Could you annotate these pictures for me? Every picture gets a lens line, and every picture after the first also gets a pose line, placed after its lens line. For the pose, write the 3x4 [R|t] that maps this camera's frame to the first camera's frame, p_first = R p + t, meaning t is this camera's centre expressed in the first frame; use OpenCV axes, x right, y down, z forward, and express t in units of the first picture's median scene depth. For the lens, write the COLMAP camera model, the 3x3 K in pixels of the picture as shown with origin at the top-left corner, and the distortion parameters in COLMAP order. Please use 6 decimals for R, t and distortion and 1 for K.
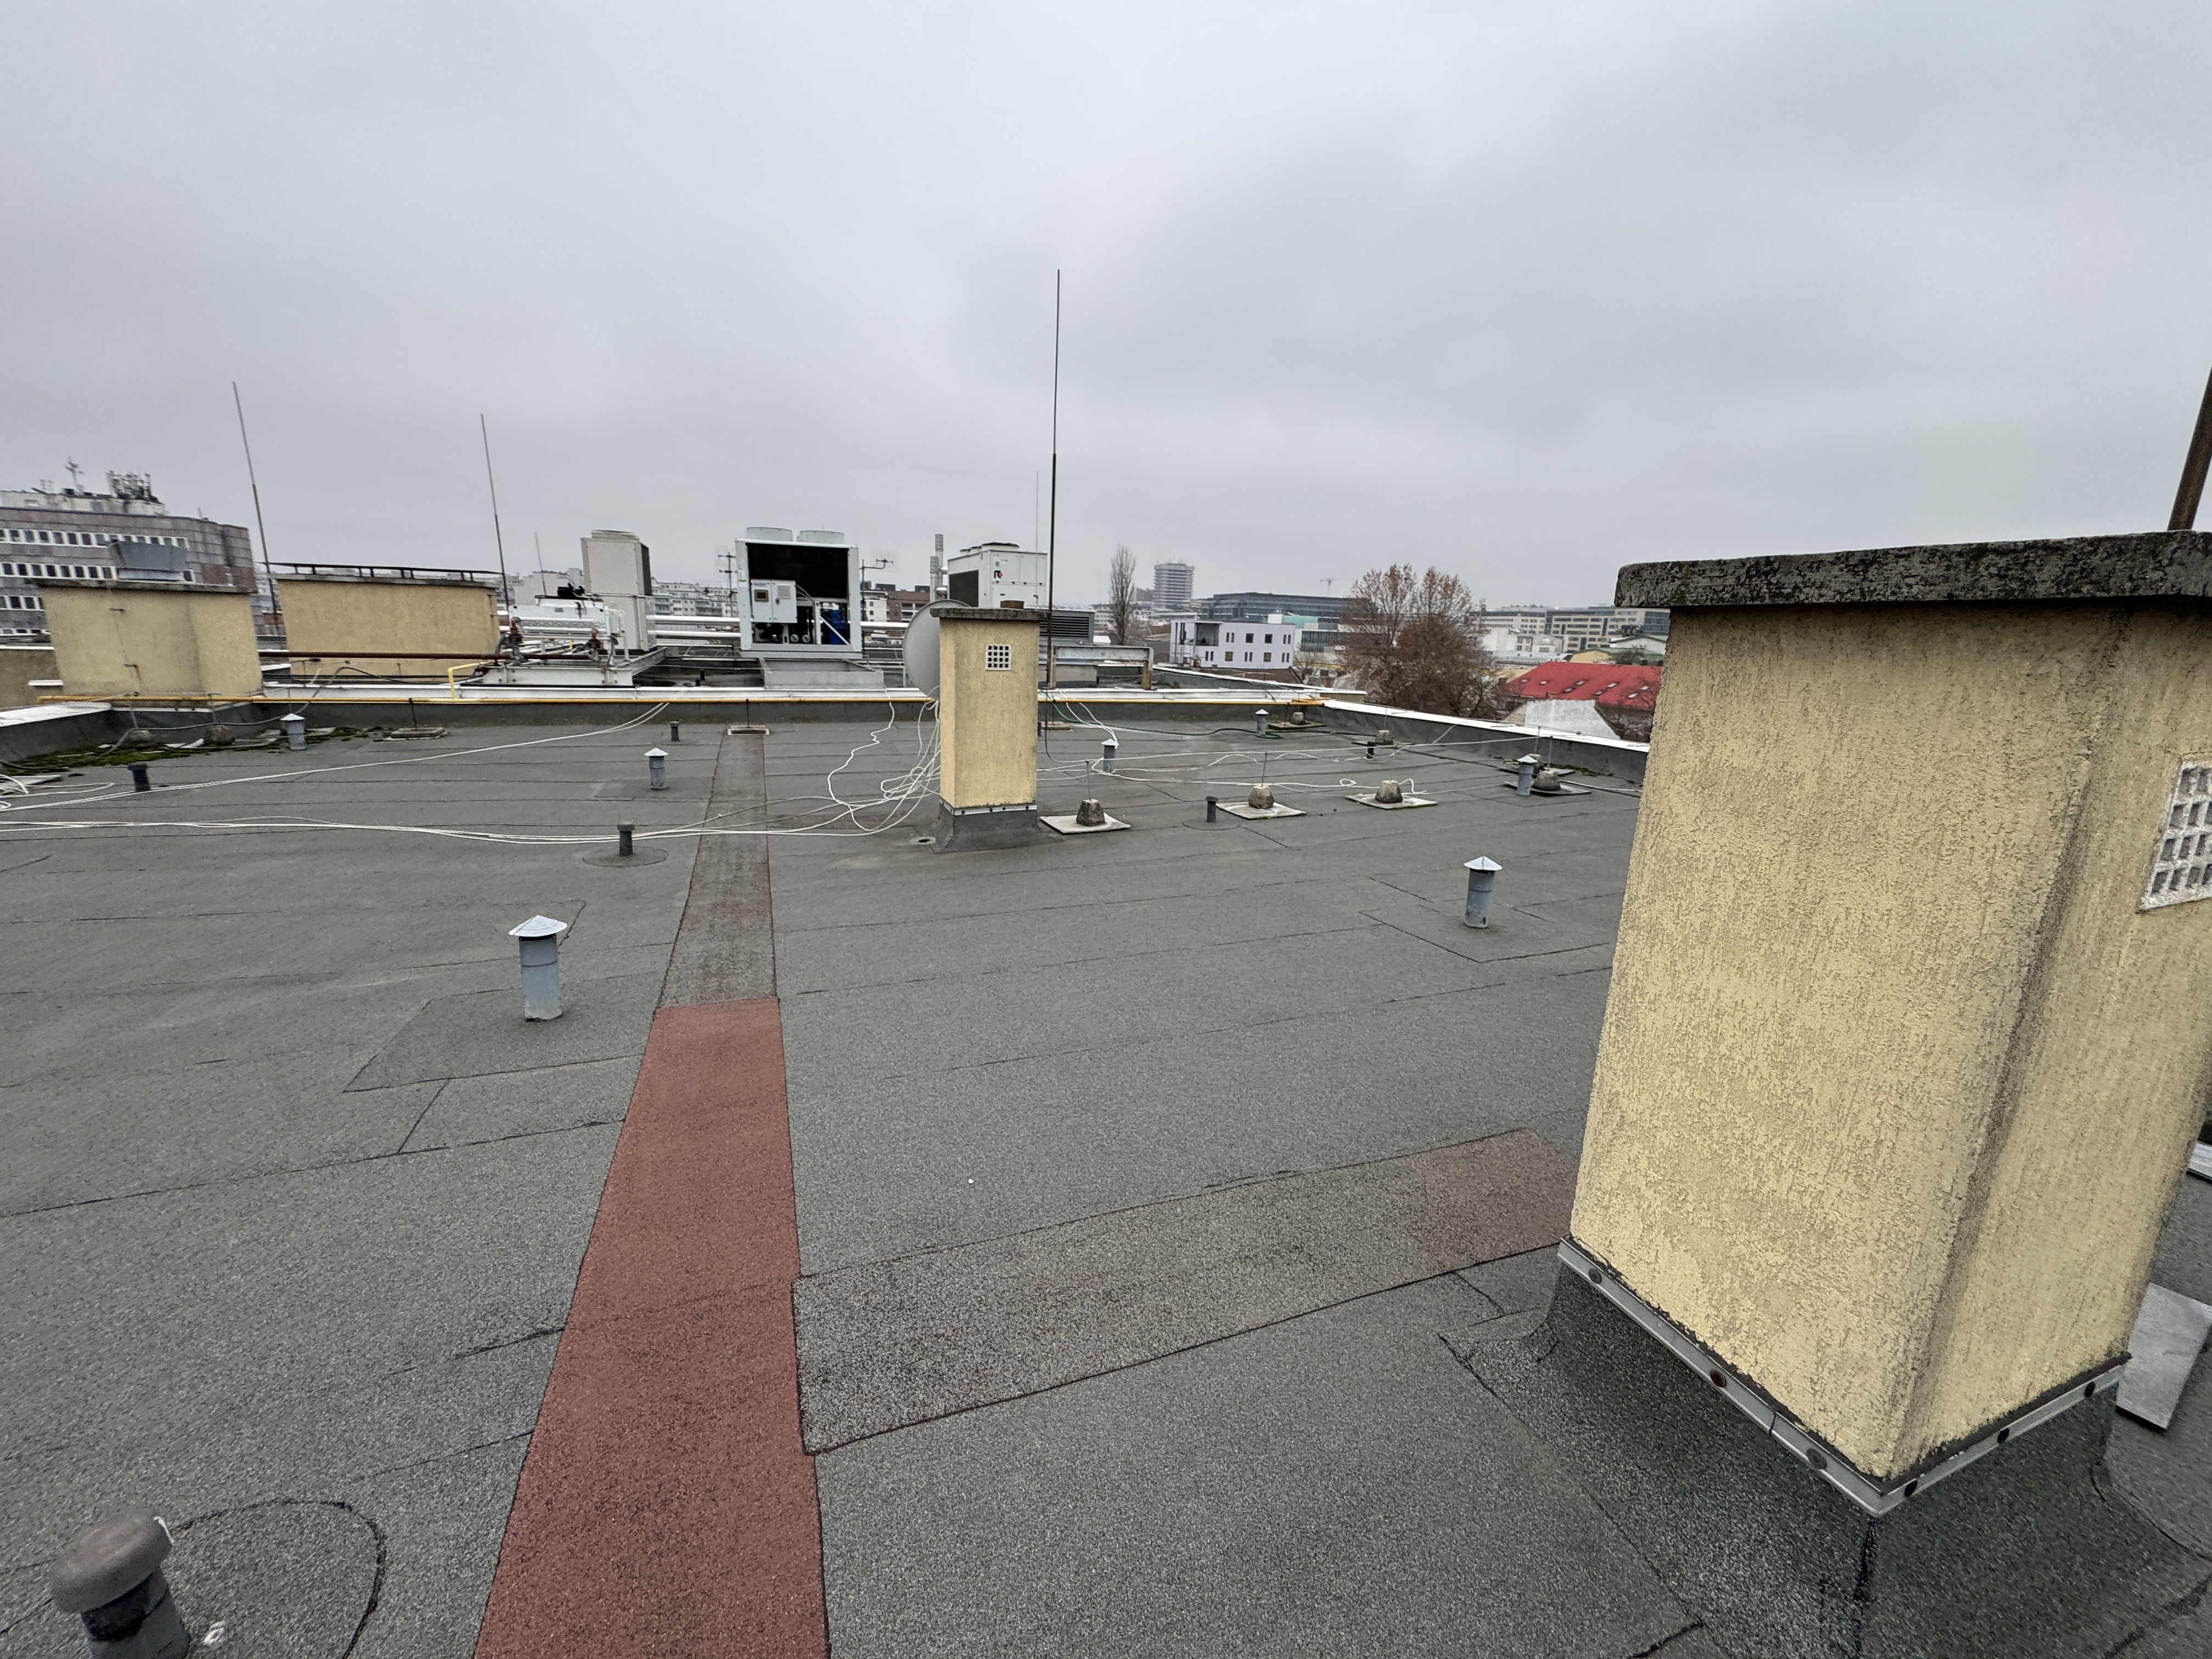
lens RADIAL K [[880.3, 0, 1104.7], [0, 880.3, 828.0], [0, 0, 1]] dist [-0.003227, 0.000111]
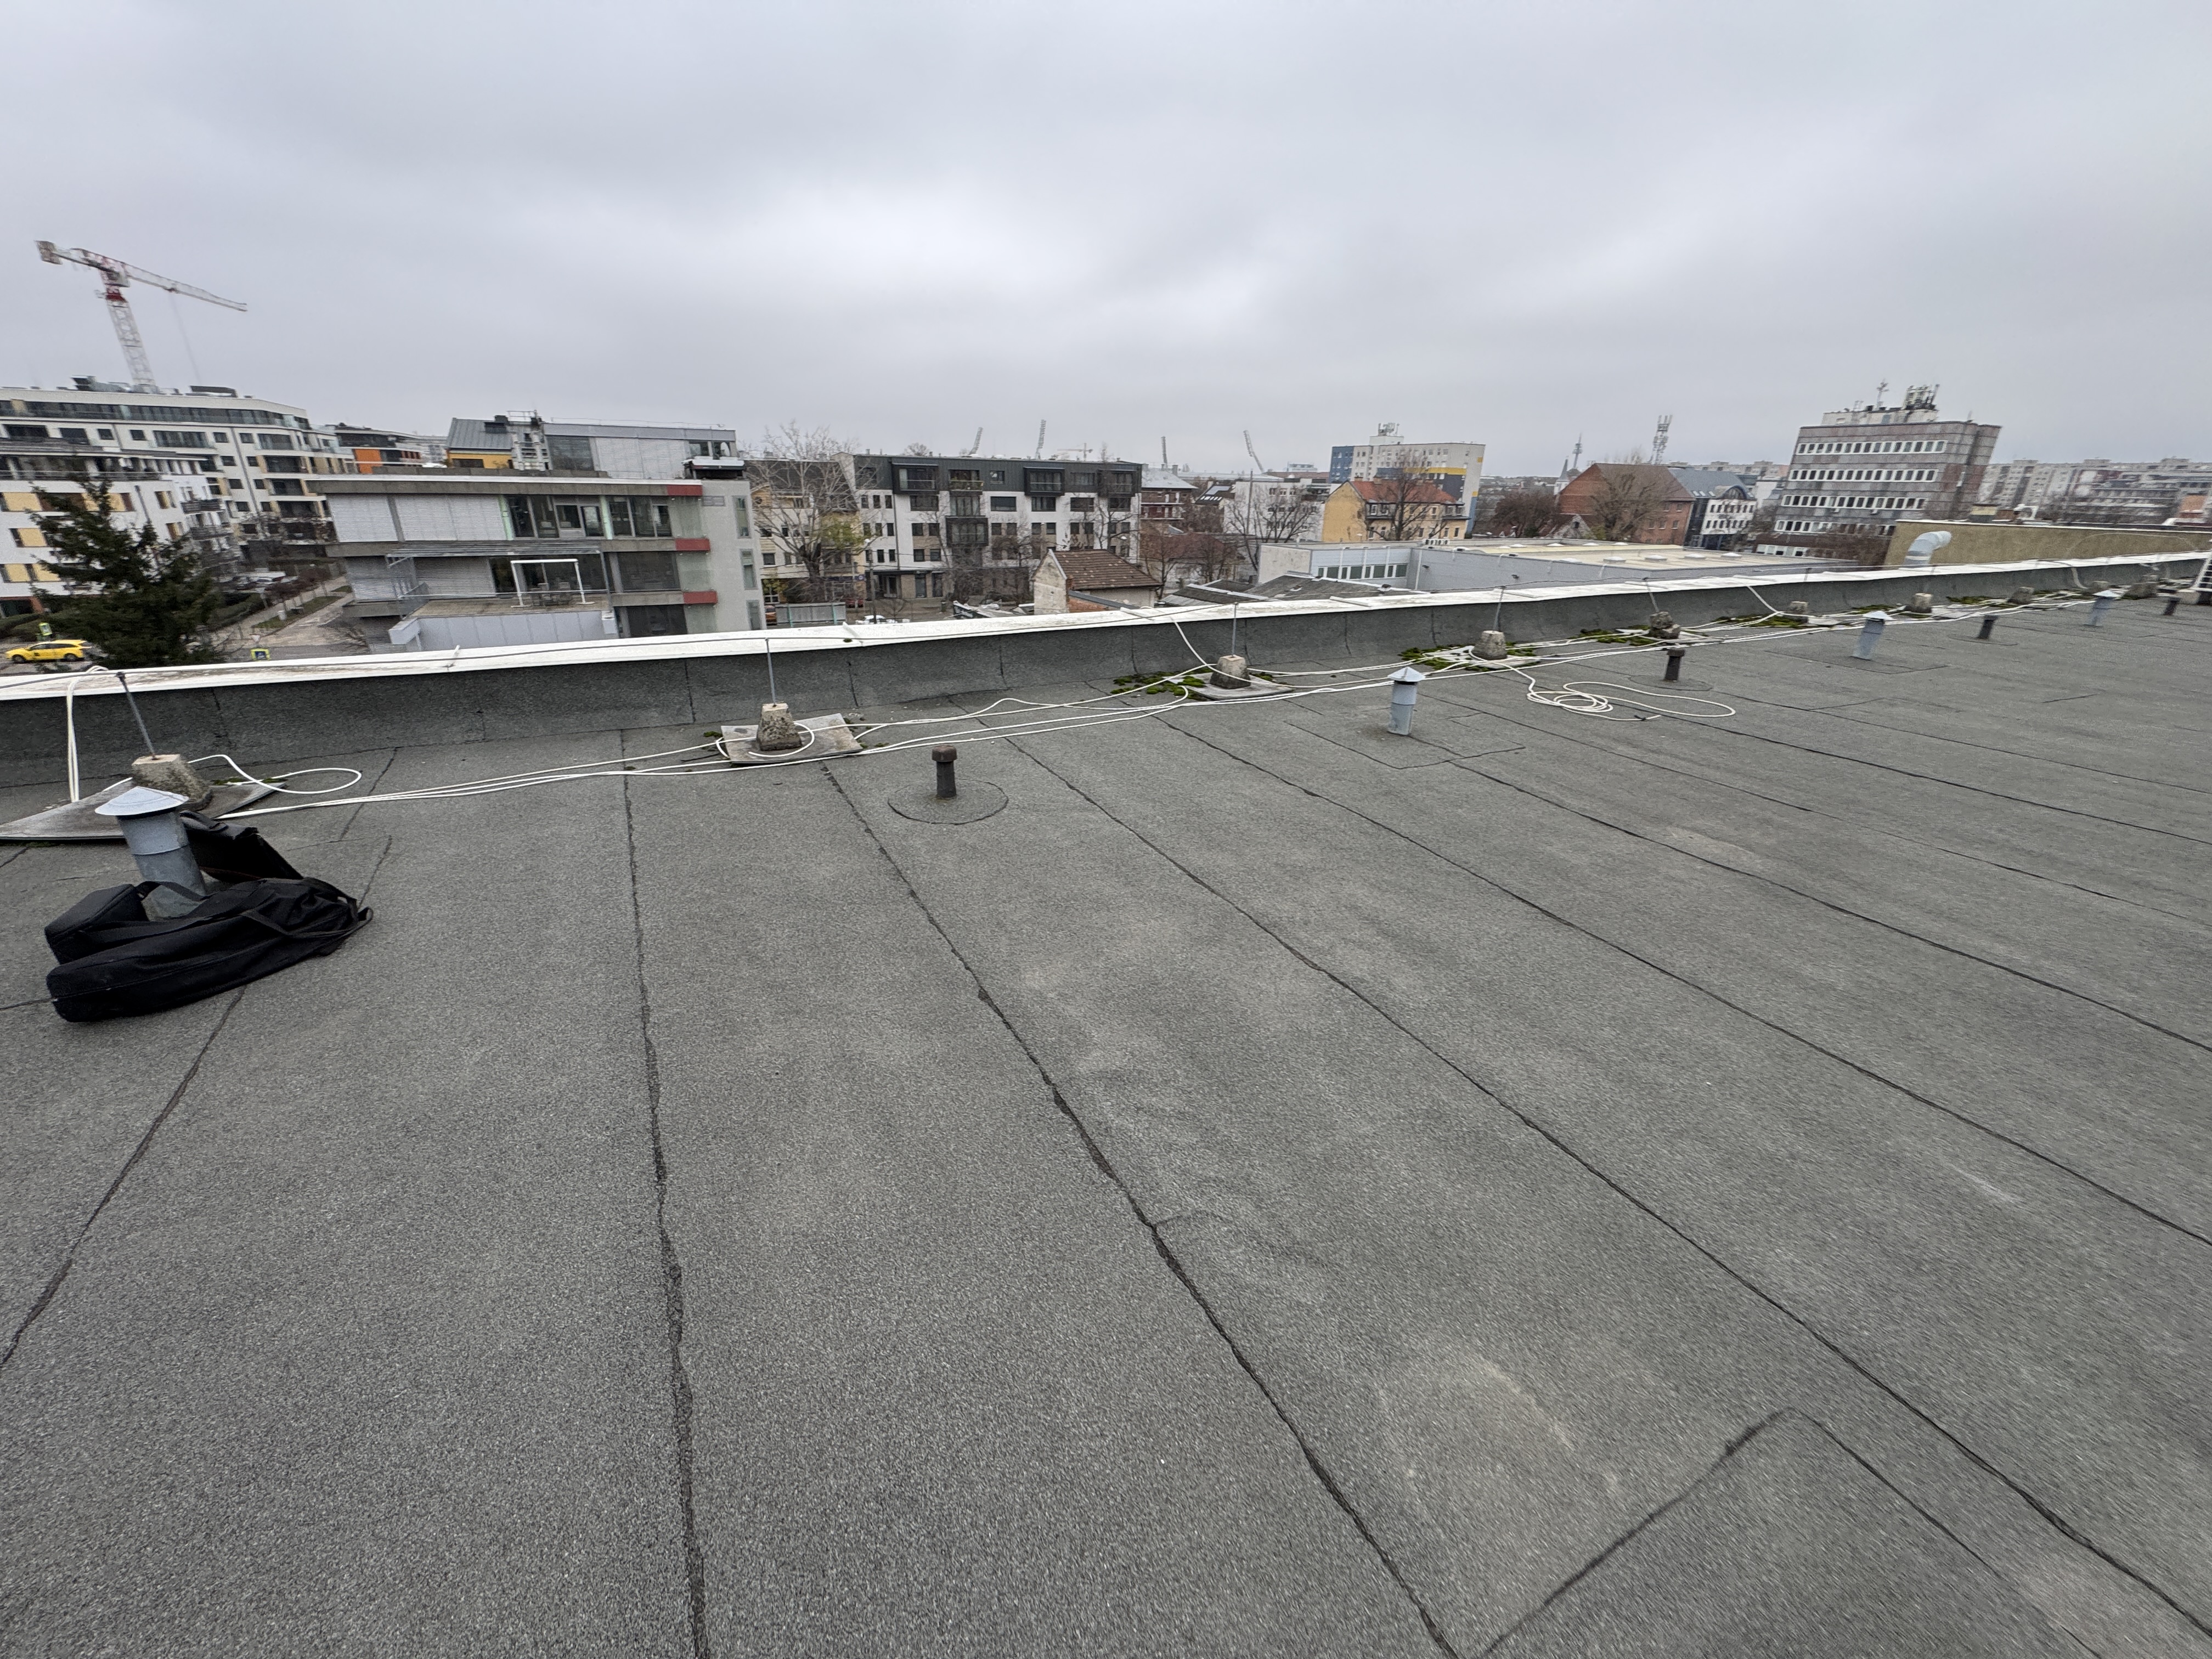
lens RADIAL K [[882.1, 0, 1104.6], [0, 882.1, 824.0], [0, 0, 1]] dist [-0.003105, 0.000125]
pose [[0.113828, 0.332064, -0.936364, 0.601295], [-0.233492, 0.925032, 0.299662, 0.418950], [0.965673, 0.184523, 0.182828, -1.689229]]
